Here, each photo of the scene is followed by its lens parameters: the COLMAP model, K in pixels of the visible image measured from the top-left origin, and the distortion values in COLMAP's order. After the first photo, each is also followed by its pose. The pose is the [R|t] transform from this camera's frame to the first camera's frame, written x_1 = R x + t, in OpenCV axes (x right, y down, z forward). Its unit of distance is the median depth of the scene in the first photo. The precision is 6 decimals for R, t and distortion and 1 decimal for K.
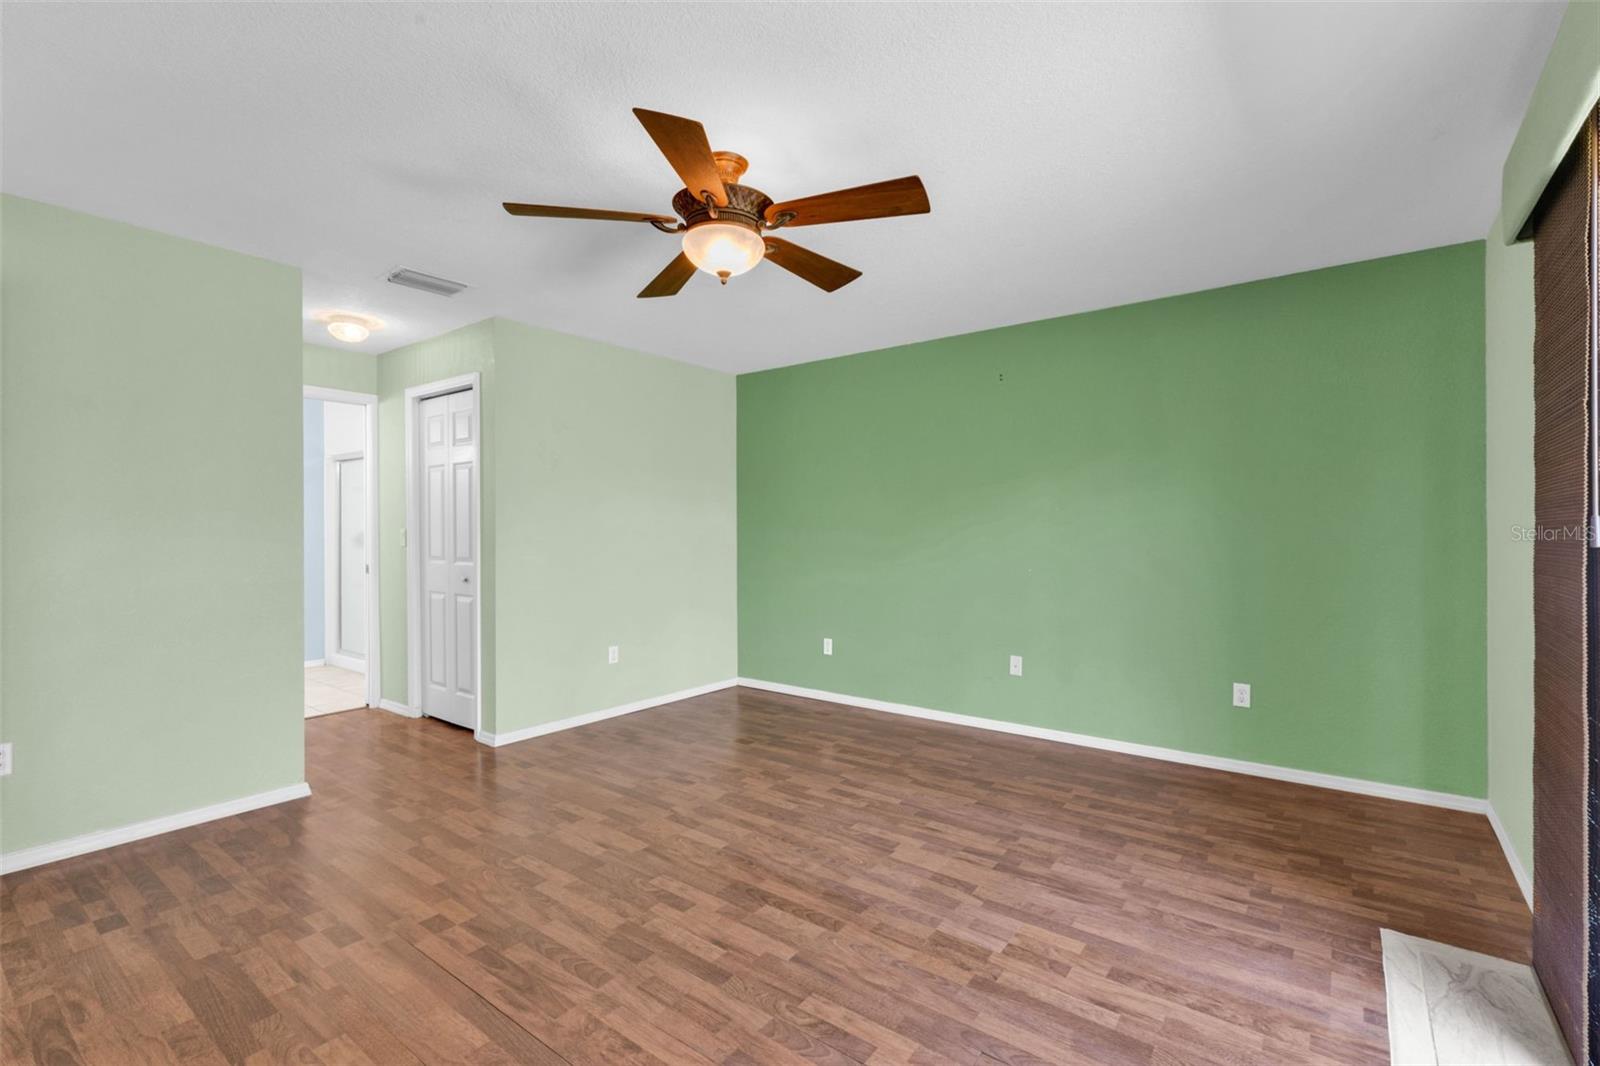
lens RADIAL K [[698.1, 0, 800.0], [0, 698.1, 533.0], [0, 0, 1]] dist [0.005387, -0.000078]
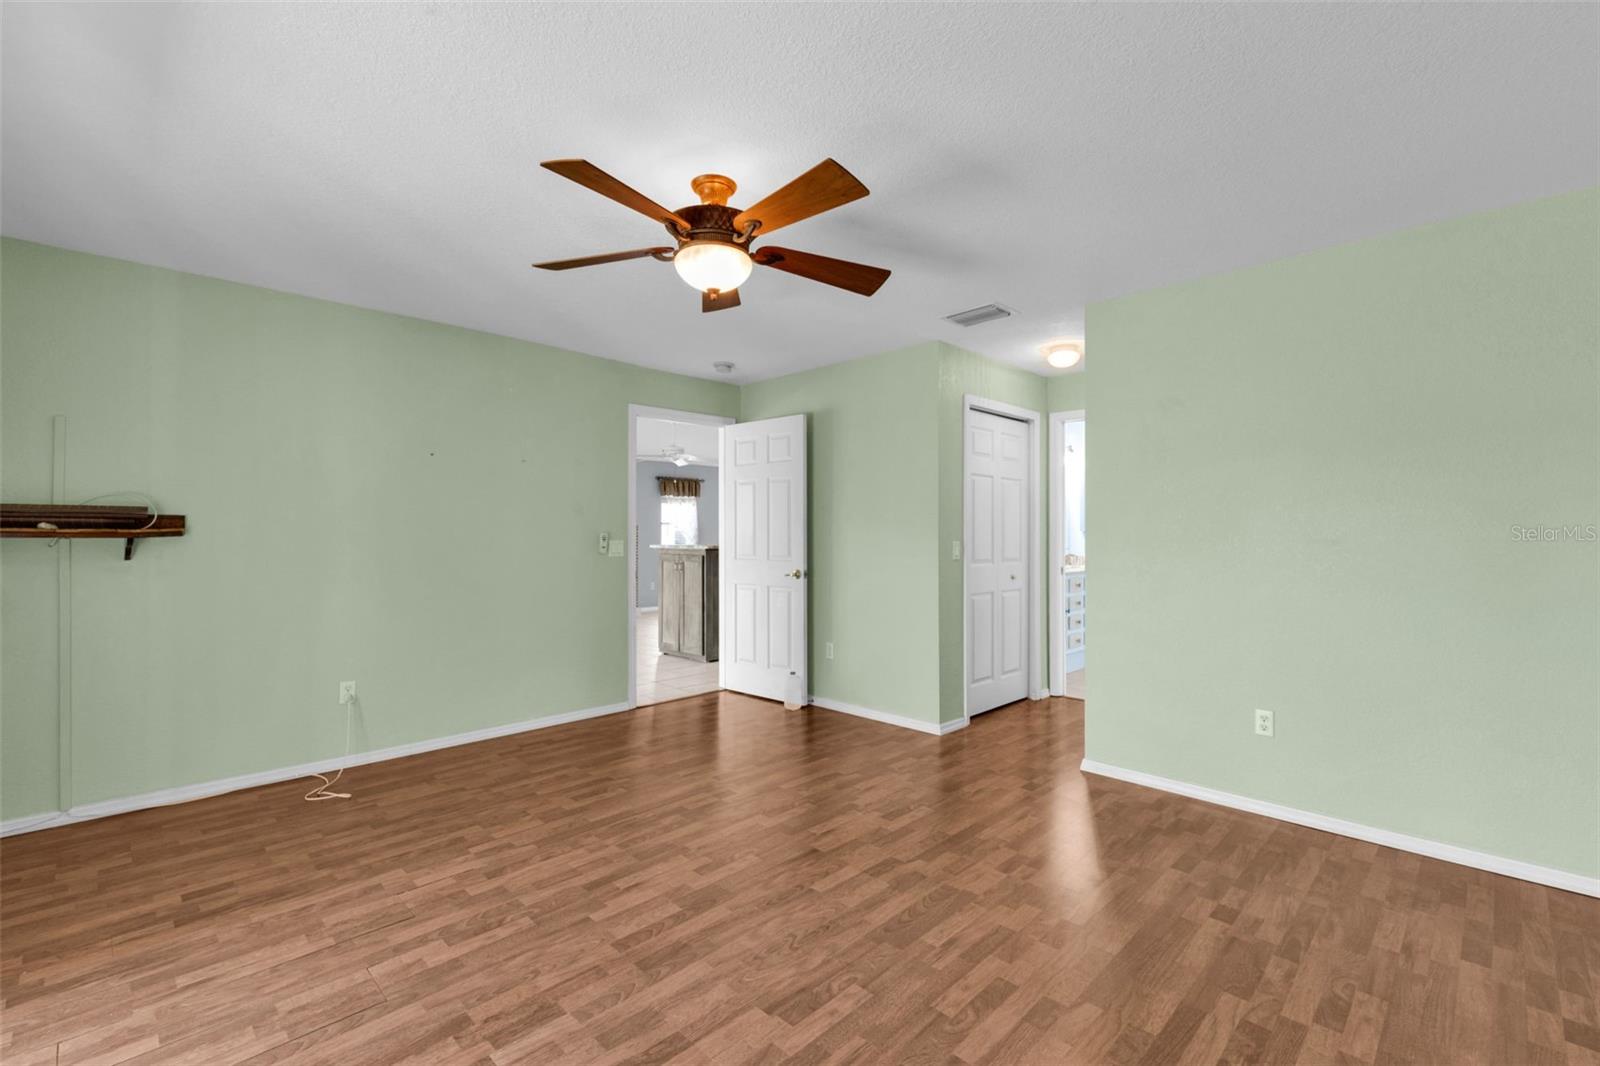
lens RADIAL K [[698.1, 0, 800.0], [0, 698.1, 533.0], [0, 0, 1]] dist [0.005387, -0.000078]
pose [[-0.125600, -0.001506, -0.992080, 0.942097], [-0.006024, 0.999982, -0.000755, -0.012924], [0.992063, 0.005882, -0.125607, 1.302412]]
